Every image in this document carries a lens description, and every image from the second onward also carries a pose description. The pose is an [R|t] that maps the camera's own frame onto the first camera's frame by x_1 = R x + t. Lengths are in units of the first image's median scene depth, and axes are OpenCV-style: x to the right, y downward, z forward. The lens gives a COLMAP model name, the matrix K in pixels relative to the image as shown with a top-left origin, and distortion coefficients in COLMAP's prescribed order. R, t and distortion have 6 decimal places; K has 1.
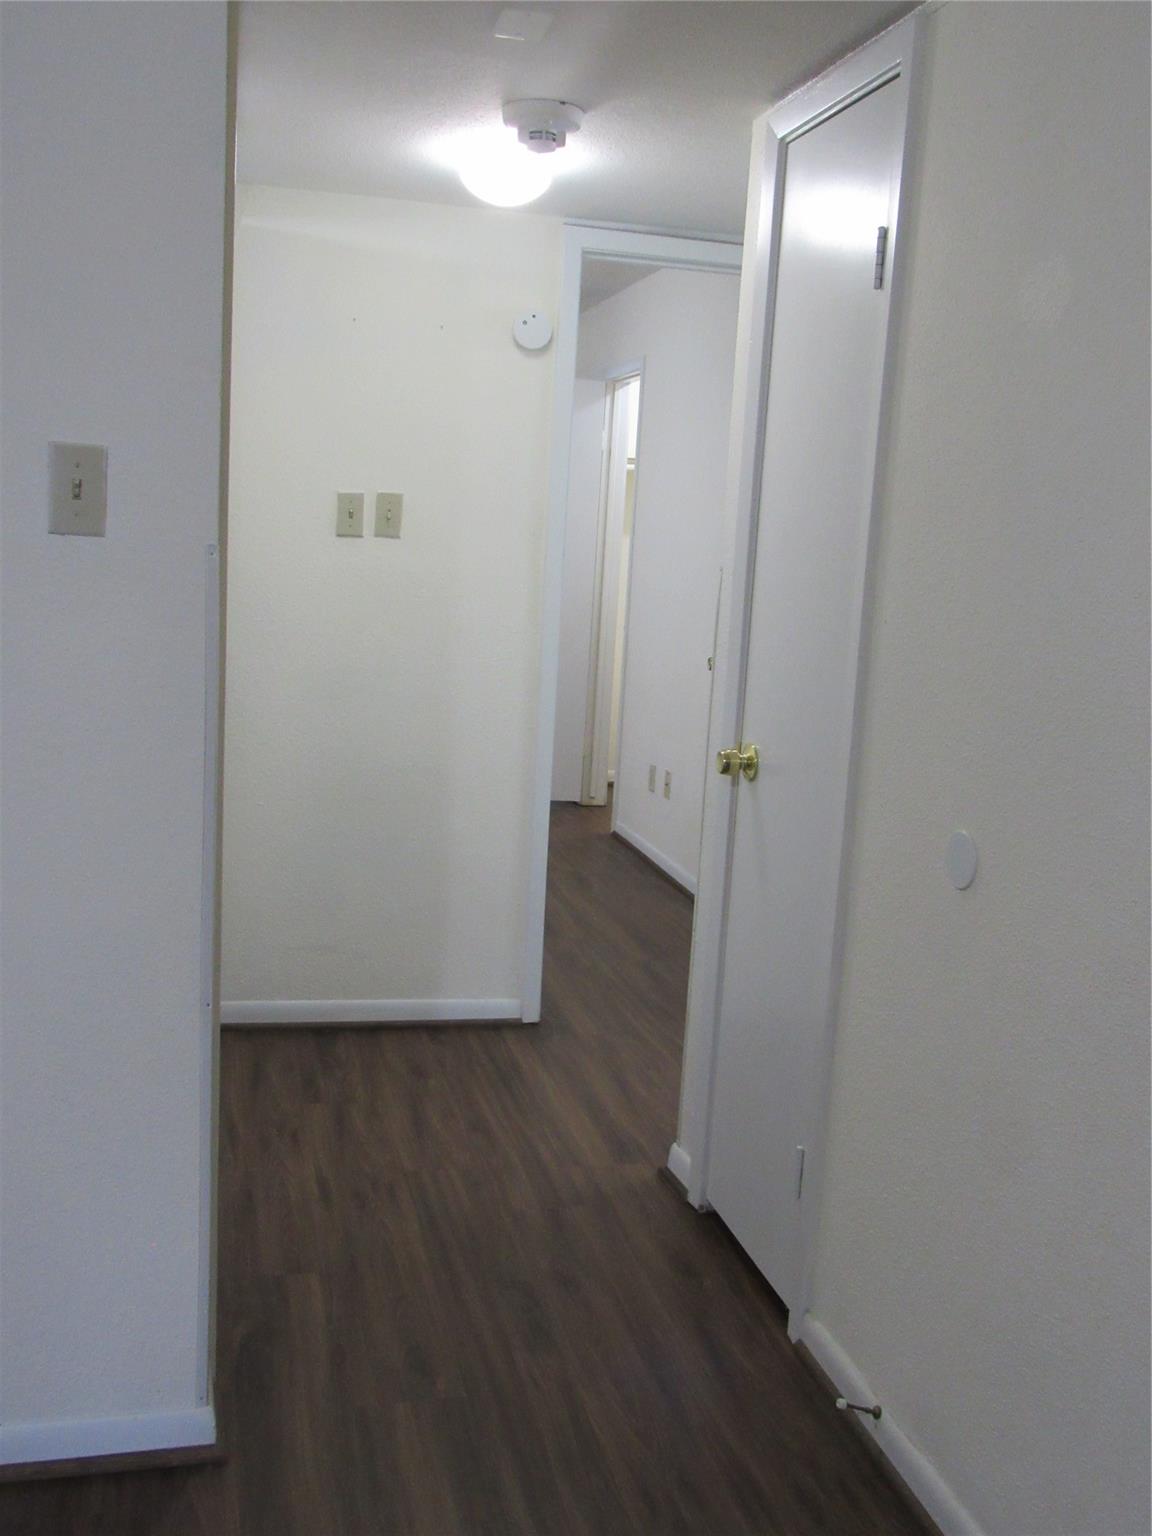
lens RADIAL K [[1426.6, 0, 574.4], [0, 1426.6, 766.4], [0, 0, 1]] dist [-0.073222, 0.000000]
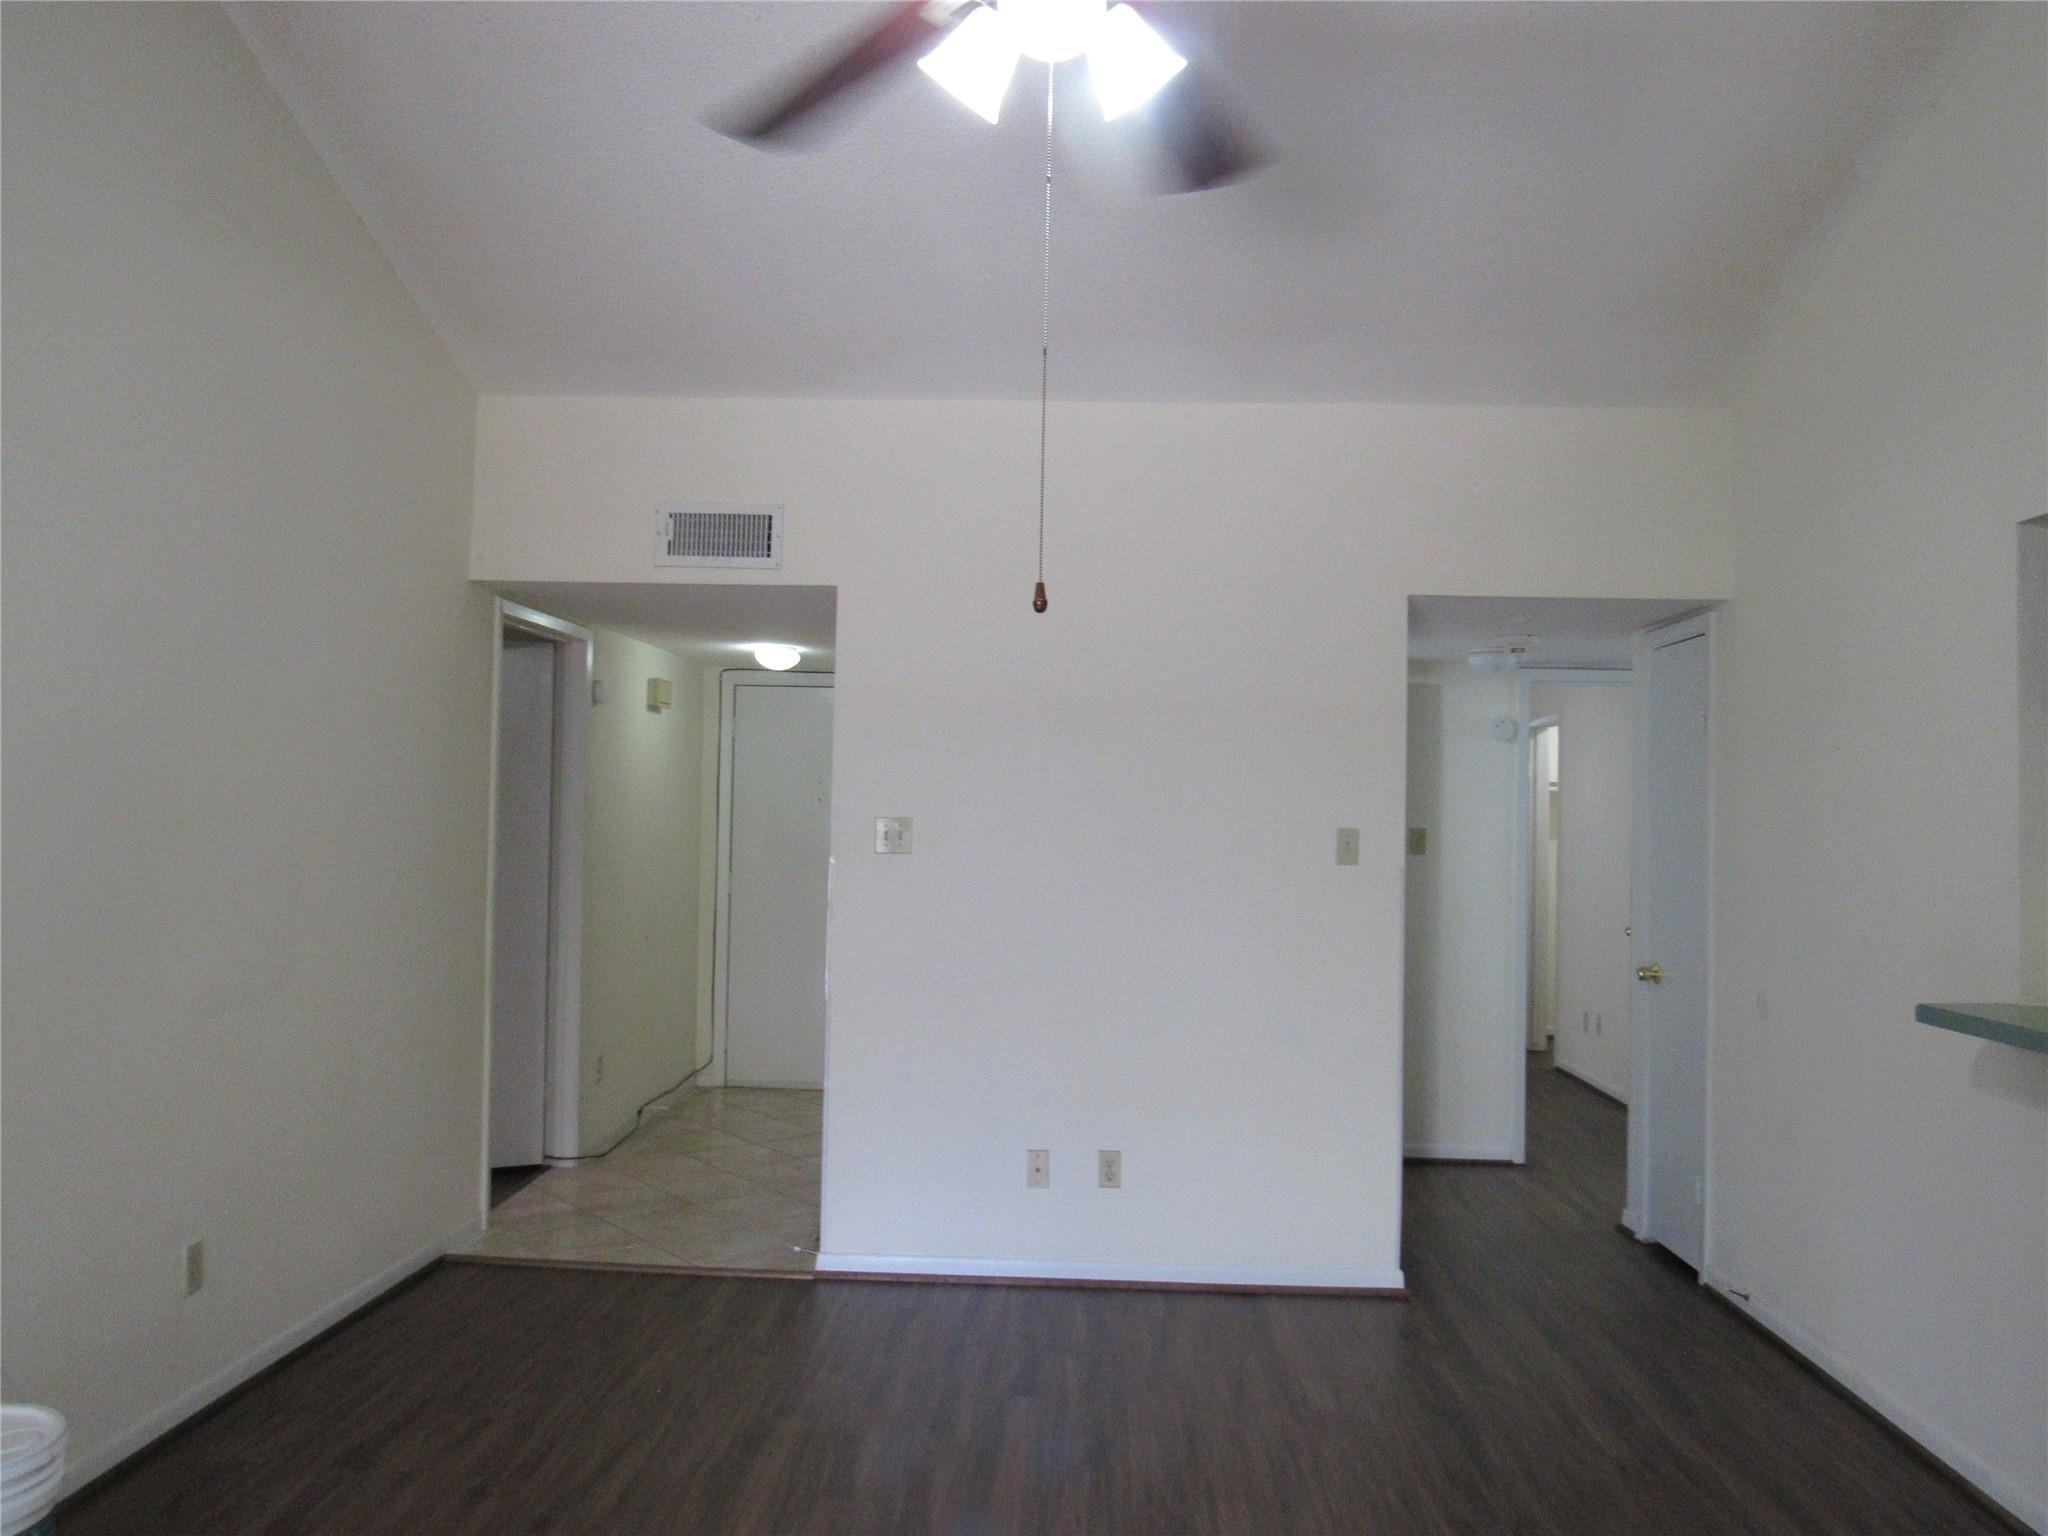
lens RADIAL K [[1464.0, 0, 1029.1], [0, 1464.0, 771.4], [0, 0, 1]] dist [-0.040813, 0.011324]
pose [[0.957590, -0.052375, -0.283335, -0.050794], [-0.006164, 0.979392, -0.201873, 0.062545], [0.288070, 0.195058, 0.937533, -0.505647]]
